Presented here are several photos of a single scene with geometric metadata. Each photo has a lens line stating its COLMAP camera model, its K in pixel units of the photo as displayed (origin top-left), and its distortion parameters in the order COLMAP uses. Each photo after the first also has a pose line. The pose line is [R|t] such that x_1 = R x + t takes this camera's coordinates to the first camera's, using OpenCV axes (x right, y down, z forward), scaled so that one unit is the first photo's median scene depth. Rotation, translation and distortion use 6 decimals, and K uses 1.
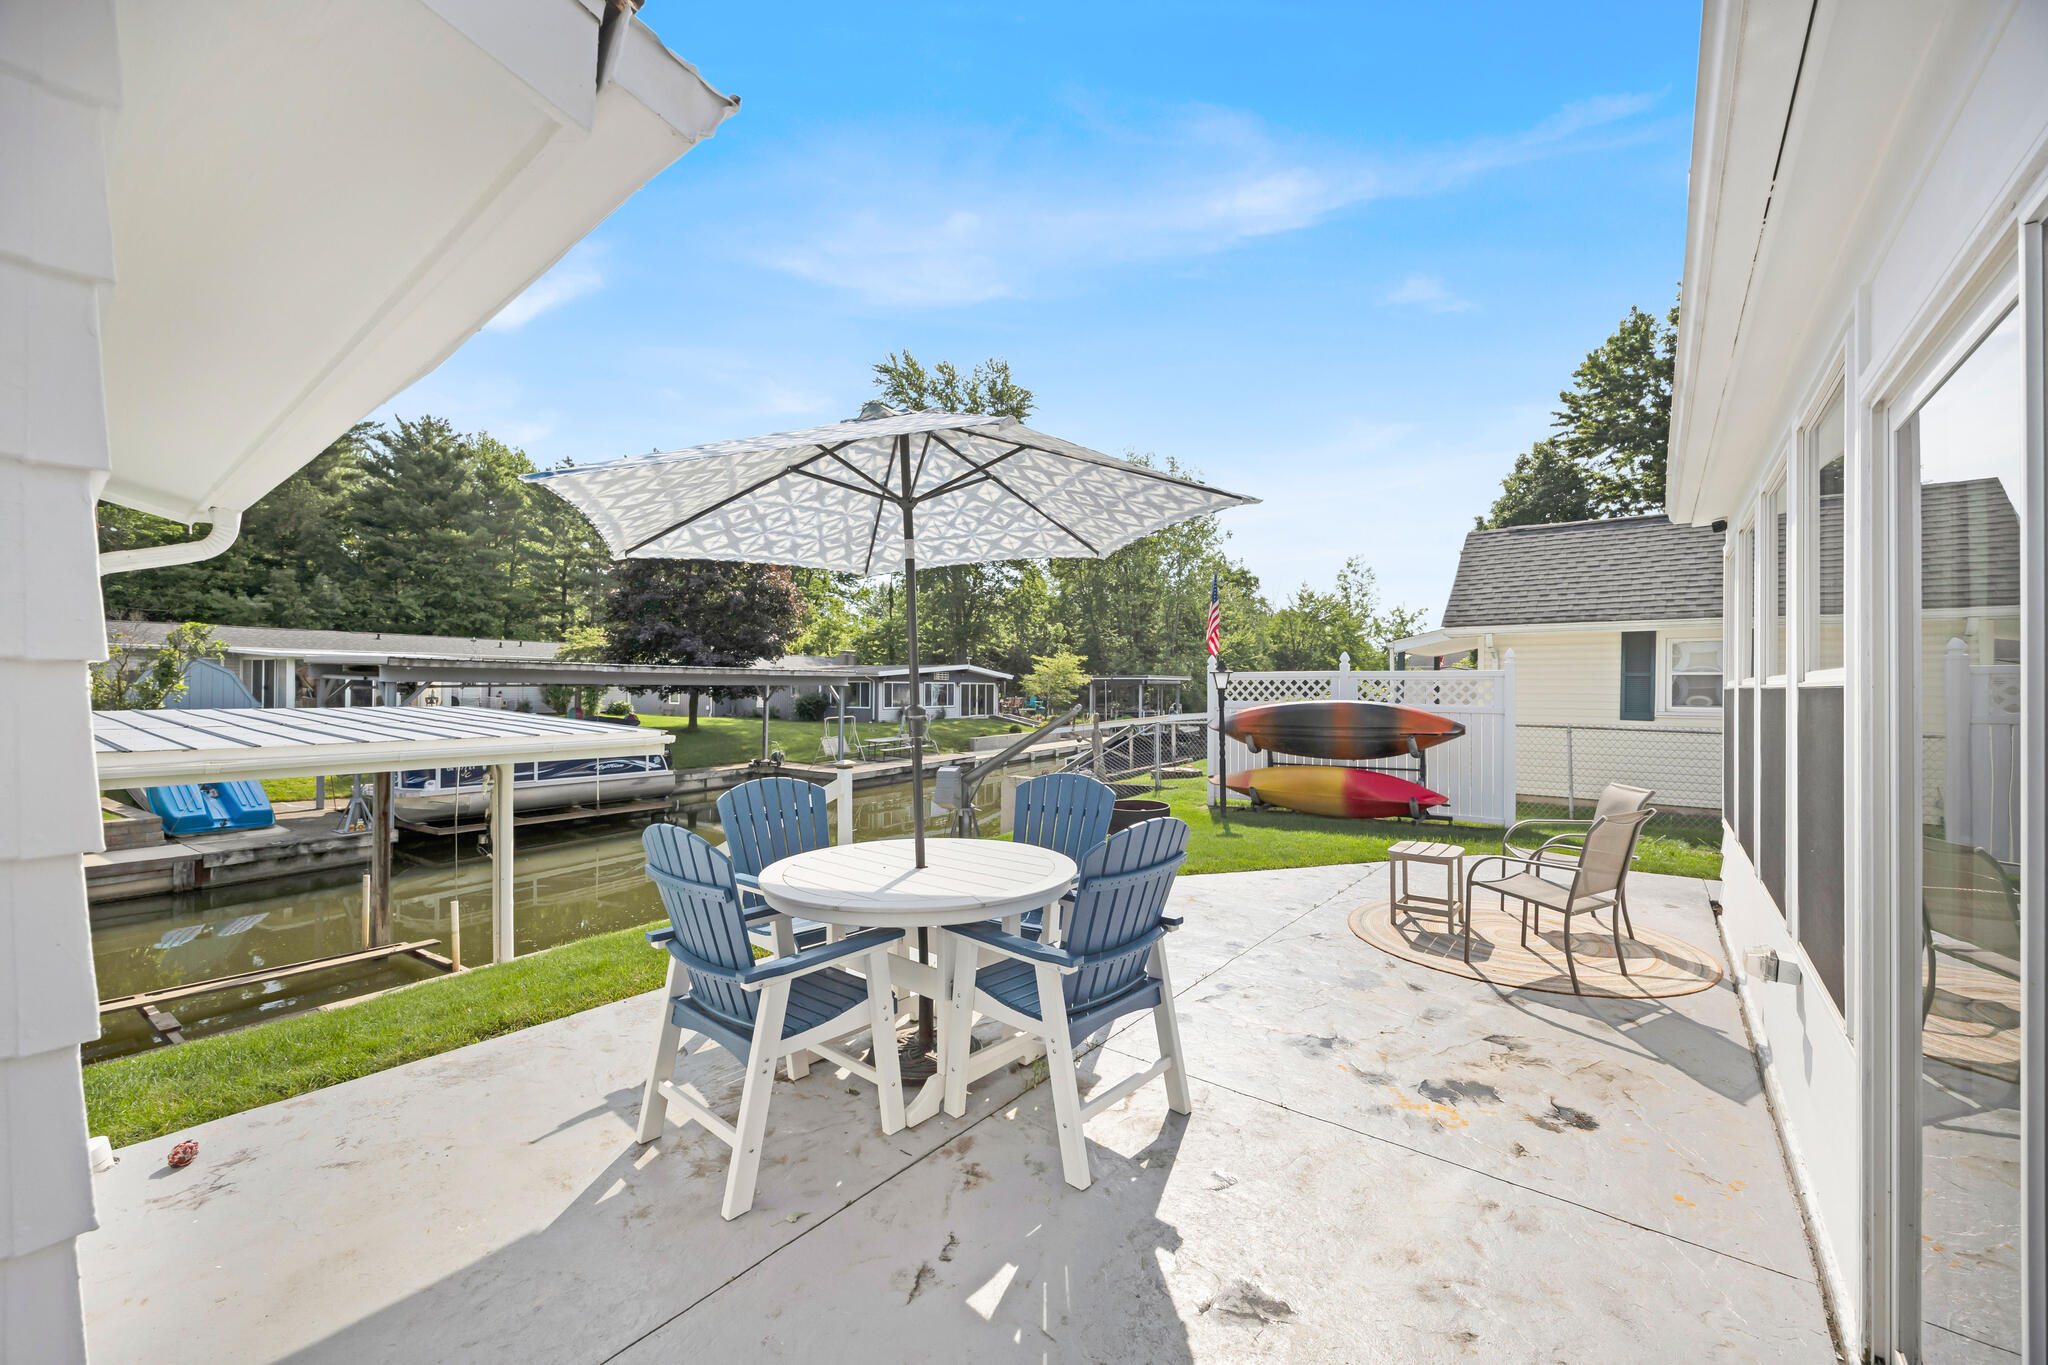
lens RADIAL K [[789.5, 0, 1033.3], [0, 789.5, 681.8], [0, 0, 1]] dist [-0.002808, -0.000401]
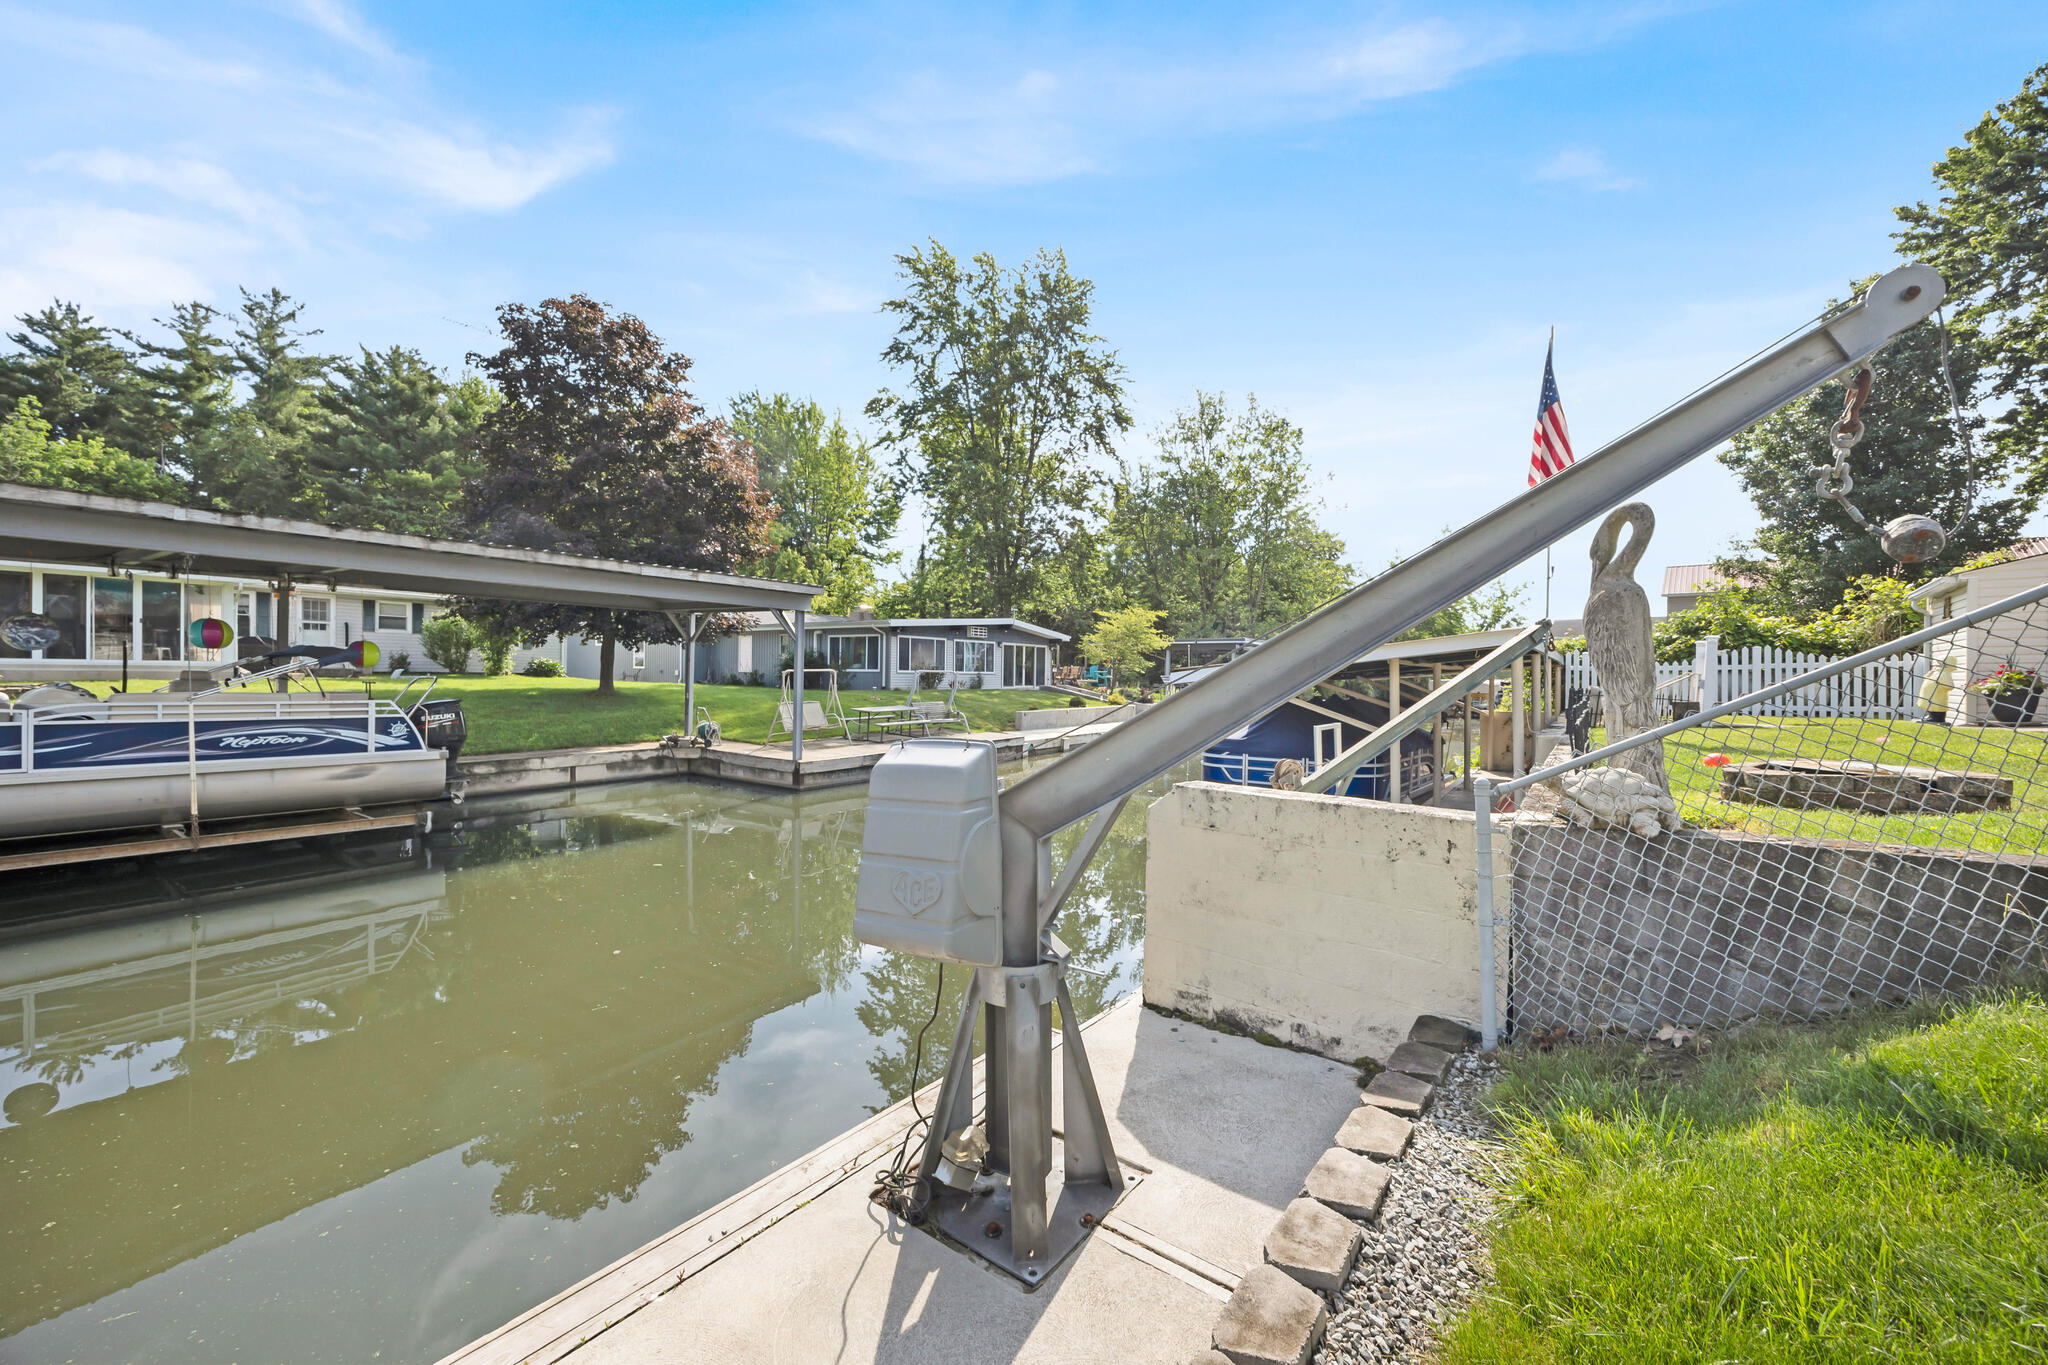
lens RADIAL K [[789.5, 0, 1033.3], [0, 789.5, 681.8], [0, 0, 1]] dist [-0.002808, -0.000401]
pose [[0.998511, 0.006121, -0.054201, -0.018917], [-0.005261, 0.999858, 0.015994, 0.023954], [0.054291, -0.015685, 0.998402, 0.214549]]
